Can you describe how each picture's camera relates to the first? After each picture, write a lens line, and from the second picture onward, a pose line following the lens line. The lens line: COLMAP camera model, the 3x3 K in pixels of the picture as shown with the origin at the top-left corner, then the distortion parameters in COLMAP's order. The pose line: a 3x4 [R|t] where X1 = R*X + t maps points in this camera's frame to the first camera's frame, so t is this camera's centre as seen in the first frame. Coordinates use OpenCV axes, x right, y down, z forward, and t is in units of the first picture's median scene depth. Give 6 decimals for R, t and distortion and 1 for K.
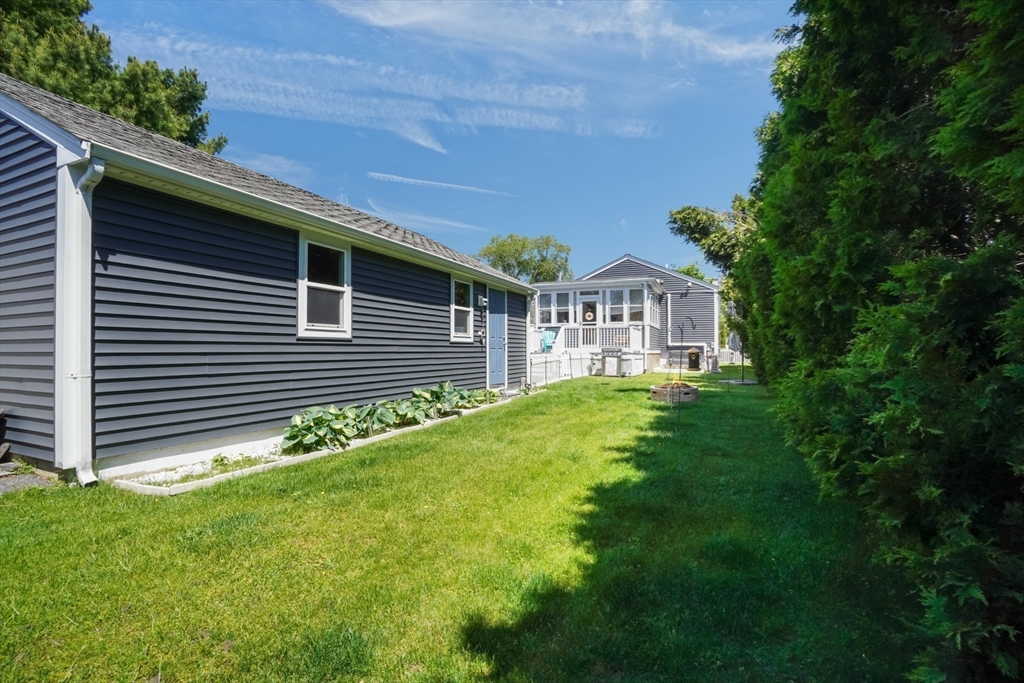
lens RADIAL K [[449.8, 0, 513.1], [0, 449.8, 346.5], [0, 0, 1]] dist [-0.054736, 0.021282]
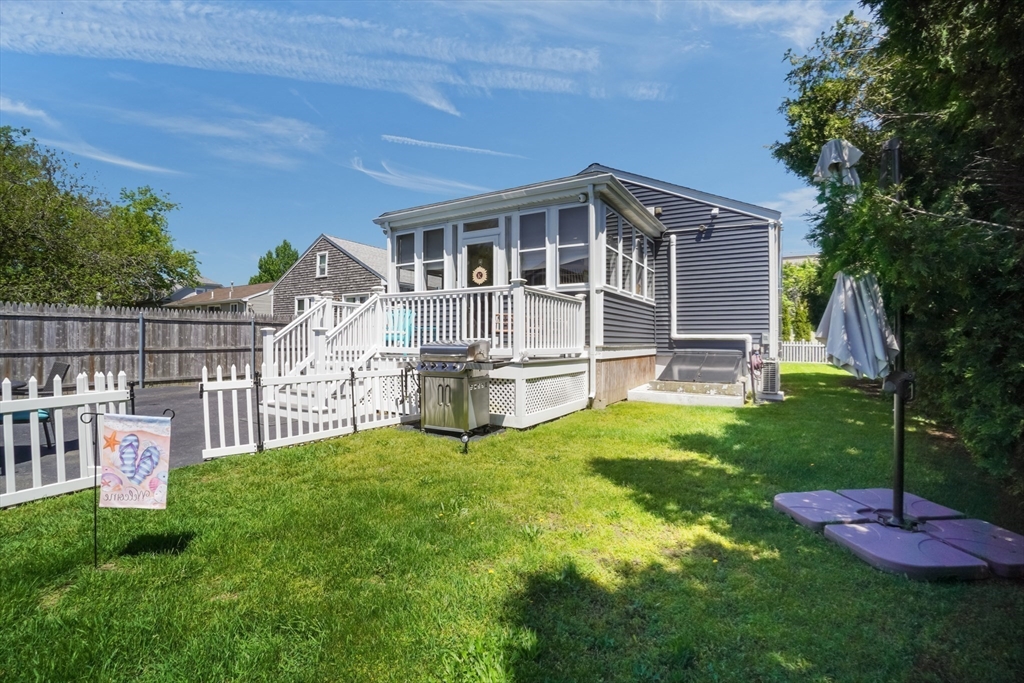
lens RADIAL K [[449.8, 0, 513.1], [0, 449.8, 346.5], [0, 0, 1]] dist [-0.054736, 0.021282]
pose [[0.993813, 0.003858, -0.111001, 0.991270], [-0.001620, 0.999794, 0.020243, -0.016231], [0.111056, -0.019938, 0.993614, 2.126868]]
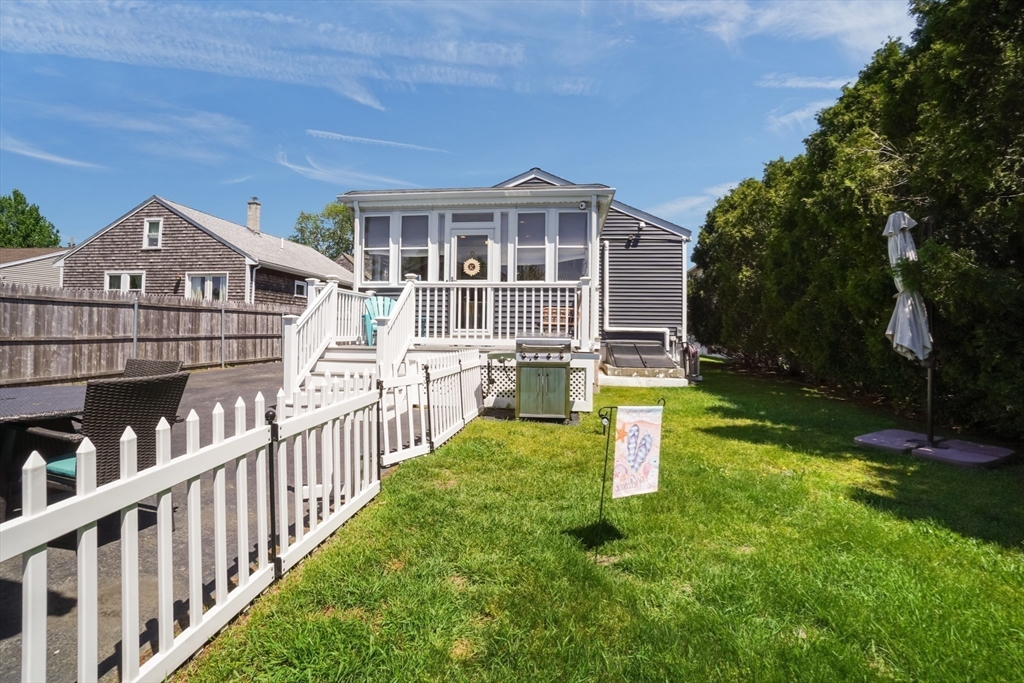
lens RADIAL K [[454.2, 0, 511.2], [0, 454.2, 332.3], [0, 0, 1]] dist [-0.039543, 0.000727]
pose [[0.955452, 0.010542, 0.294958, 0.276541], [-0.013703, 0.999869, 0.008654, -0.018251], [-0.294829, -0.012310, 0.955471, 2.102155]]
